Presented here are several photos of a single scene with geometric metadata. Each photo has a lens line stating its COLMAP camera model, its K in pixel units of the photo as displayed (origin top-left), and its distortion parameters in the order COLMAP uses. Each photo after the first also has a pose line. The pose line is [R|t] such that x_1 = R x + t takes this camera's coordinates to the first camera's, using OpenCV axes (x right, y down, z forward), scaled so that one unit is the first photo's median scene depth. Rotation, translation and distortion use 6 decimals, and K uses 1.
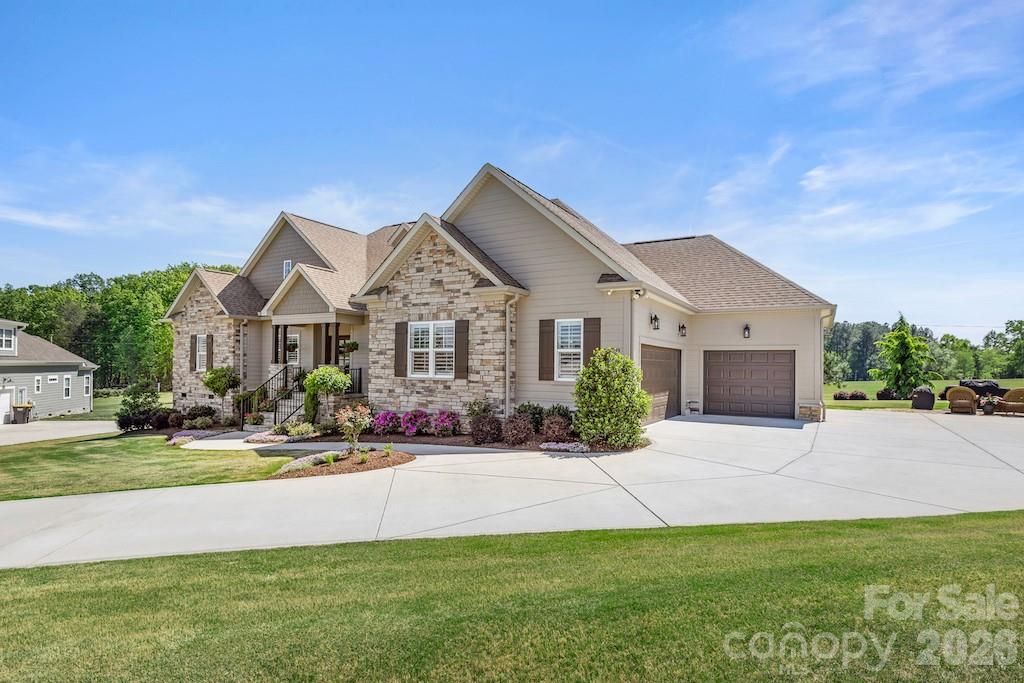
lens RADIAL K [[558.0, 0, 493.2], [0, 558.0, 369.3], [0, 0, 1]] dist [-0.005694, -0.001292]
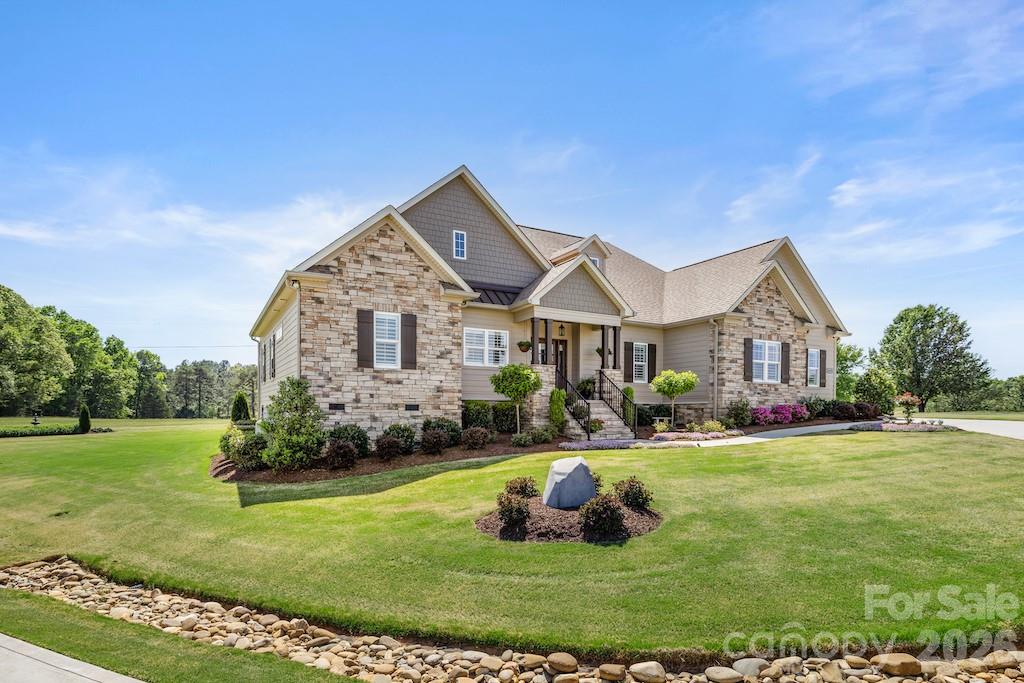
lens RADIAL K [[558.0, 0, 523.6], [0, 558.0, 431.2], [0, 0, 1]] dist [-0.005694, -0.001292]
pose [[0.487841, -0.036379, 0.872174, -1.632581], [0.001083, 0.999156, 0.041070, 0.079685], [-0.872932, -0.019091, 0.487469, 0.877478]]
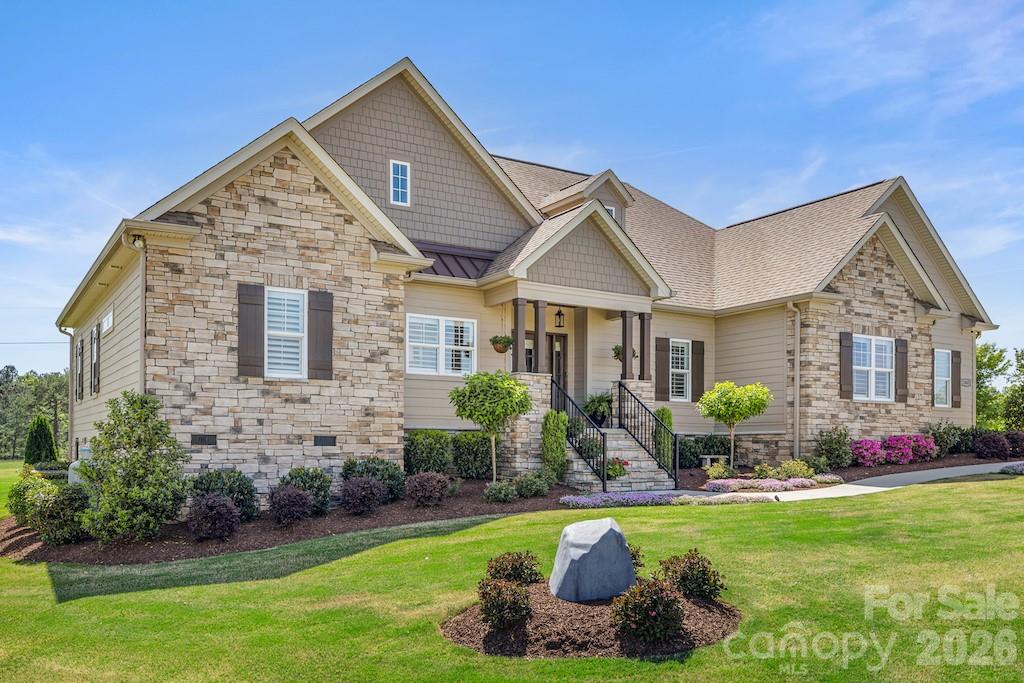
lens RADIAL K [[869.2, 0, 516.6], [0, 869.2, 457.0], [0, 0, 1]] dist [-0.004248, 0.015241]
pose [[0.446081, -0.017118, 0.894829, -1.629854], [0.003414, 0.999842, 0.017425, 0.080214], [-0.894986, -0.004718, 0.446069, 0.918861]]
